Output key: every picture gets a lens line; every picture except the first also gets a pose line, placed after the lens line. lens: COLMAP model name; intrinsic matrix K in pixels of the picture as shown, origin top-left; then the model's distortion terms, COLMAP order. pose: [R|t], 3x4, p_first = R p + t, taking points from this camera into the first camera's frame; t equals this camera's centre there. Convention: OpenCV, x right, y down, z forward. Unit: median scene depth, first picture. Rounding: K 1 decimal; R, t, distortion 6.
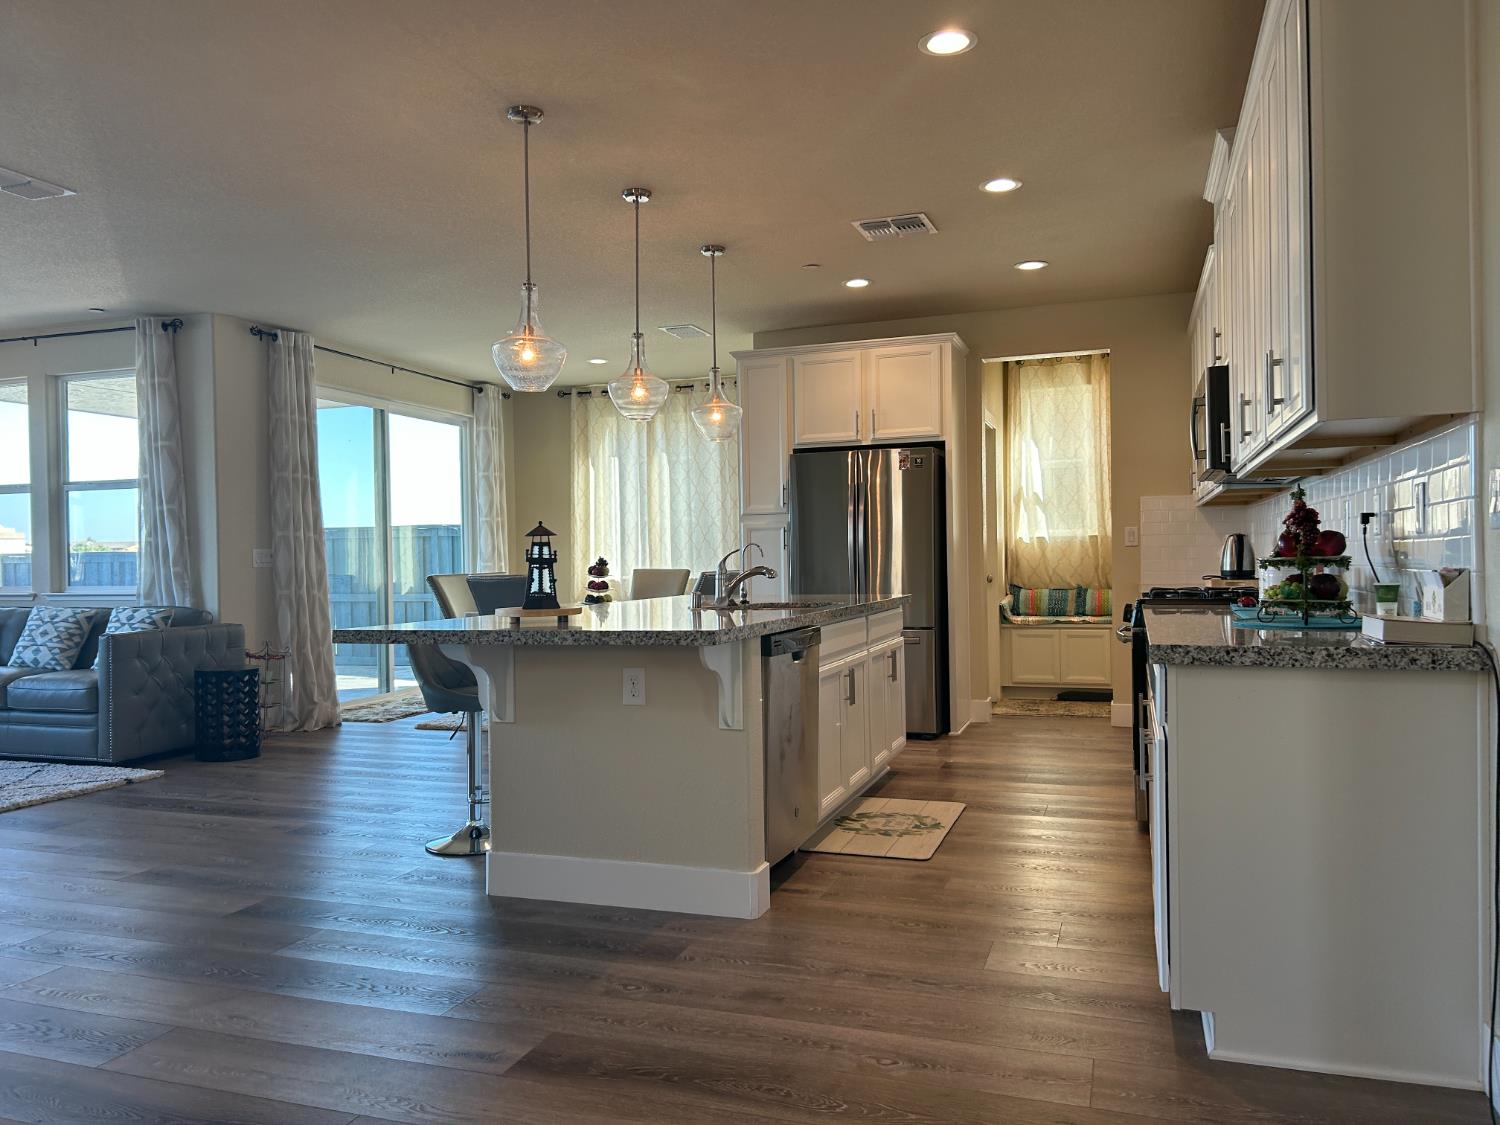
lens RADIAL K [[1116.0, 0, 751.8], [0, 1116.0, 563.0], [0, 0, 1]] dist [0.035315, -0.032653]
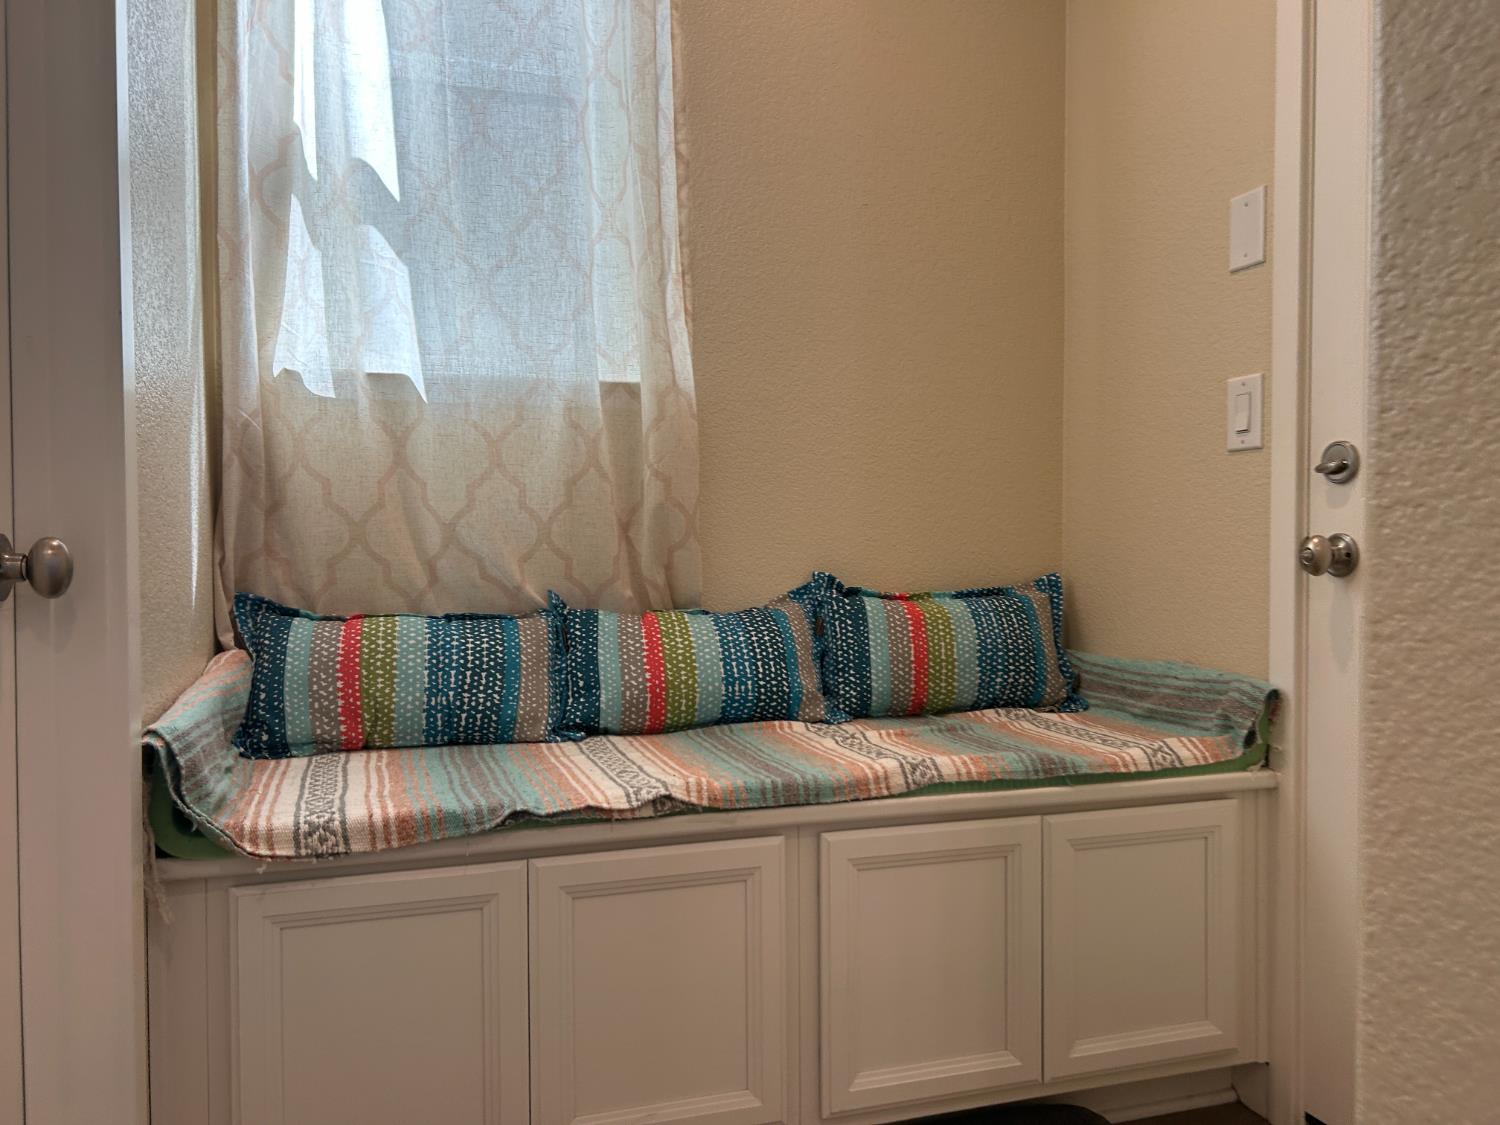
lens RADIAL K [[1116.0, 0, 750.2], [0, 1116.0, 563.6], [0, 0, 1]] dist [0.035315, -0.032653]
pose [[0.804905, 0.003839, 0.593391, 0.178307], [-0.006583, 0.999975, 0.002460, 0.011505], [-0.593367, -0.005887, 0.804911, 0.749768]]
